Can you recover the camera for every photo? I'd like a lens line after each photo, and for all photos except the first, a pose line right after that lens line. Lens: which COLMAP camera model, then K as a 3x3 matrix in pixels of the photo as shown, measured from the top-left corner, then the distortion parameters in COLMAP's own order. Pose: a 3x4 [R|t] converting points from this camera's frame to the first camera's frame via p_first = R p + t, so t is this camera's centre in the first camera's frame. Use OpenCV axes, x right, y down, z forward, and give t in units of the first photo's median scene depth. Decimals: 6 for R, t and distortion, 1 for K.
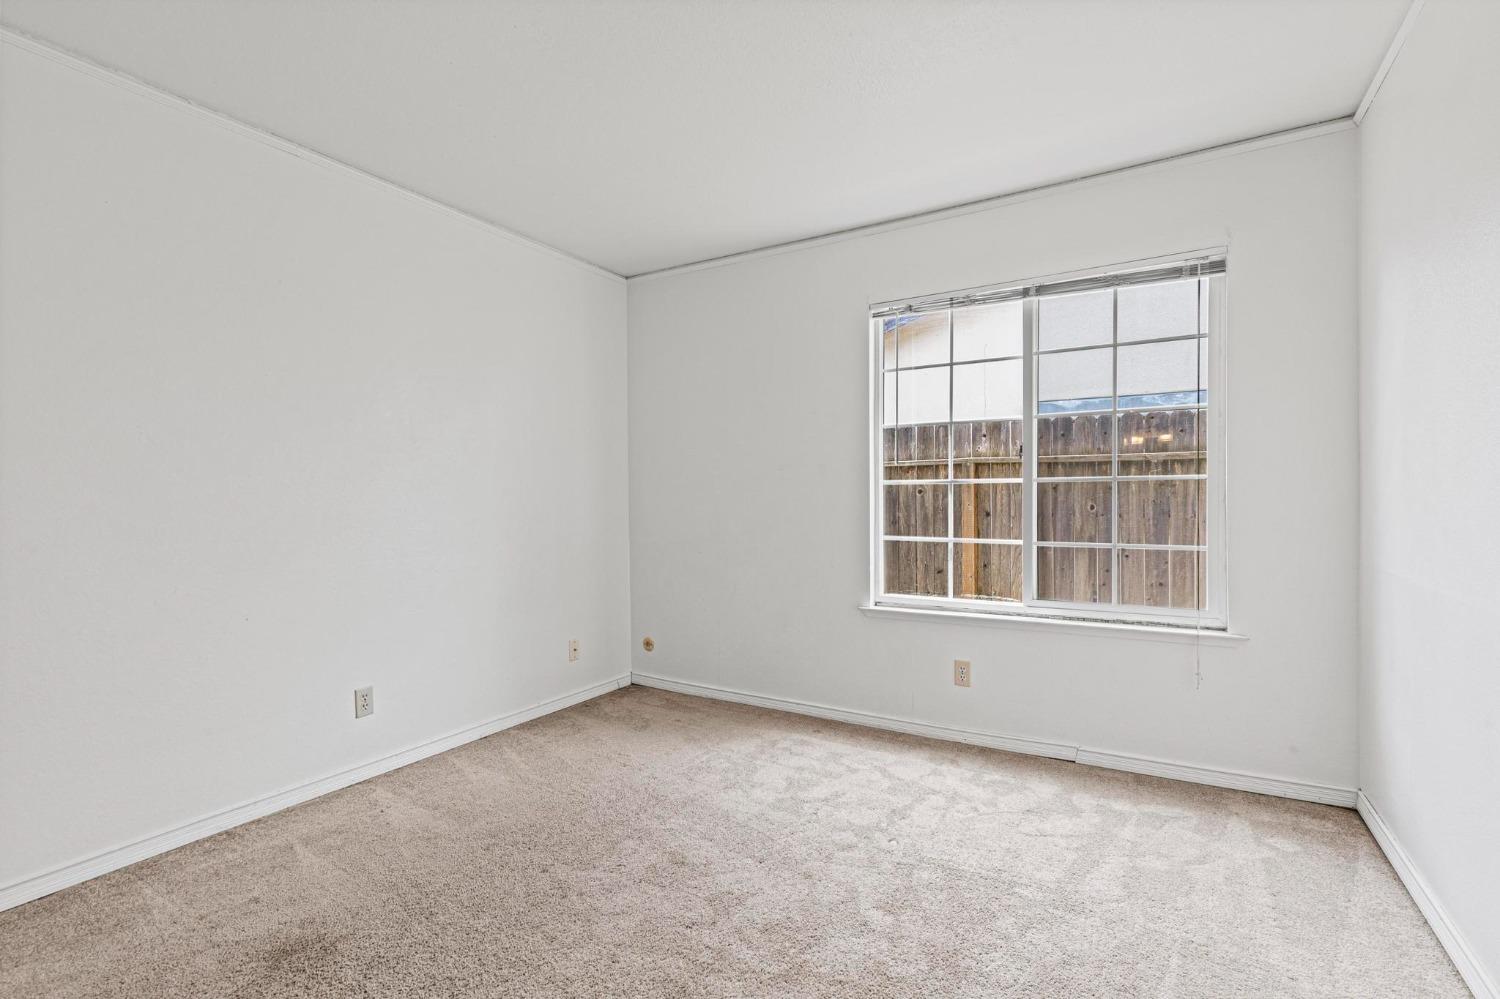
lens RADIAL K [[685.1, 0, 760.0], [0, 685.1, 500.0], [0, 0, 1]] dist [0.008917, -0.001242]
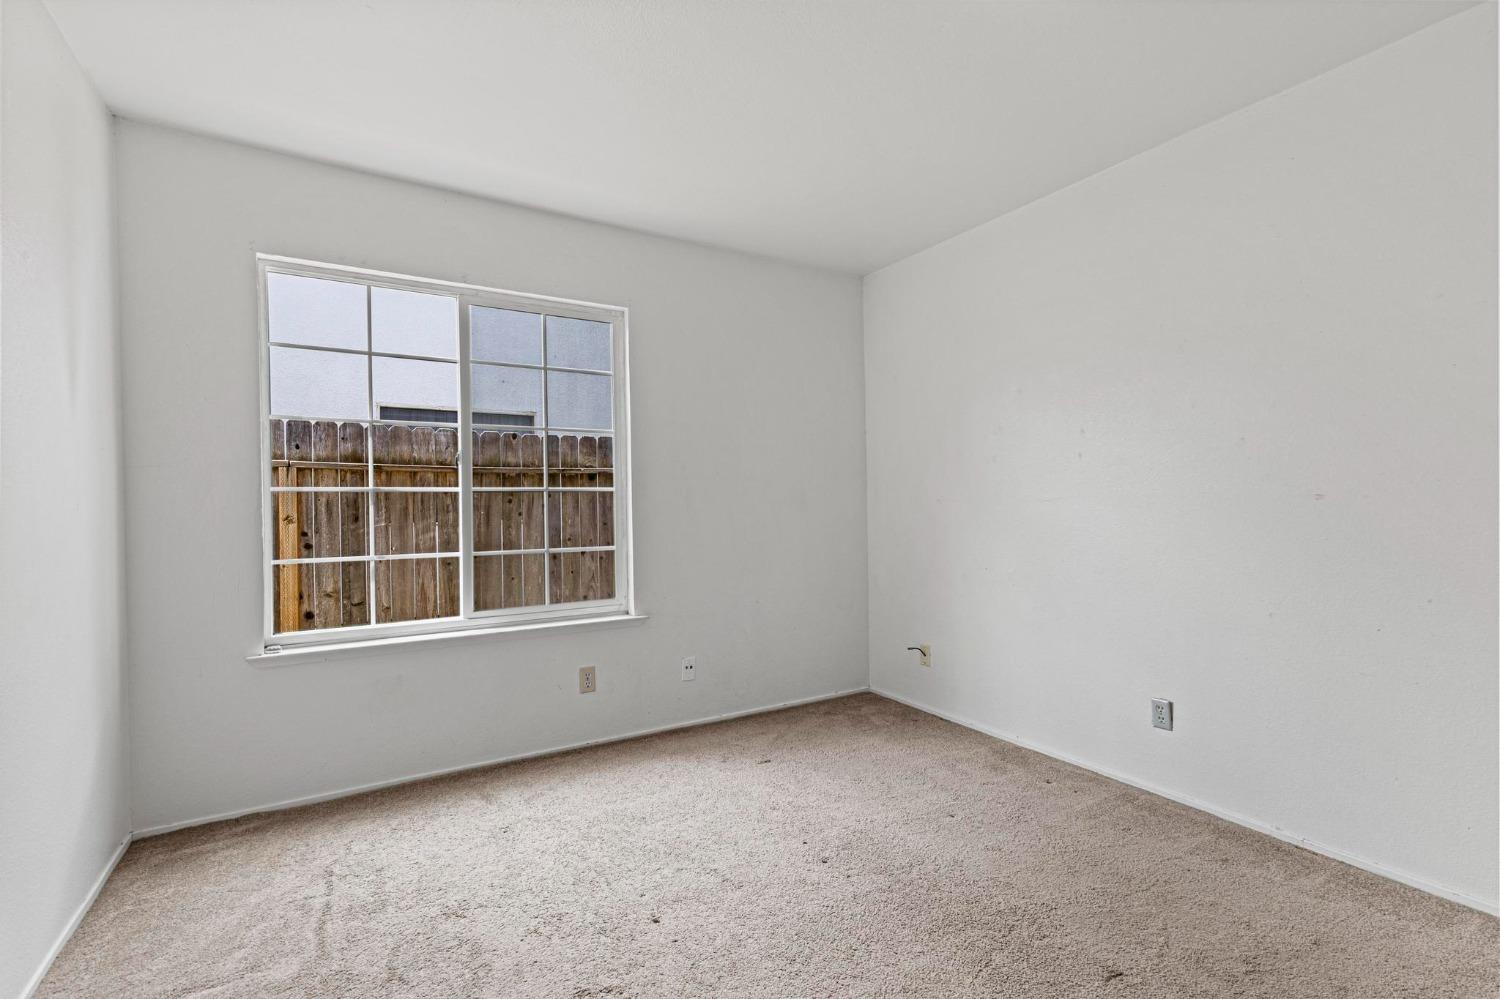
lens RADIAL K [[685.1, 0, 758.0], [0, 685.1, 515.8], [0, 0, 1]] dist [0.008917, -0.001242]
pose [[0.463627, -0.013477, 0.885928, -0.281604], [0.008423, 0.999906, 0.010802, 0.001026], [-0.885990, 0.002454, 0.463697, 0.178326]]
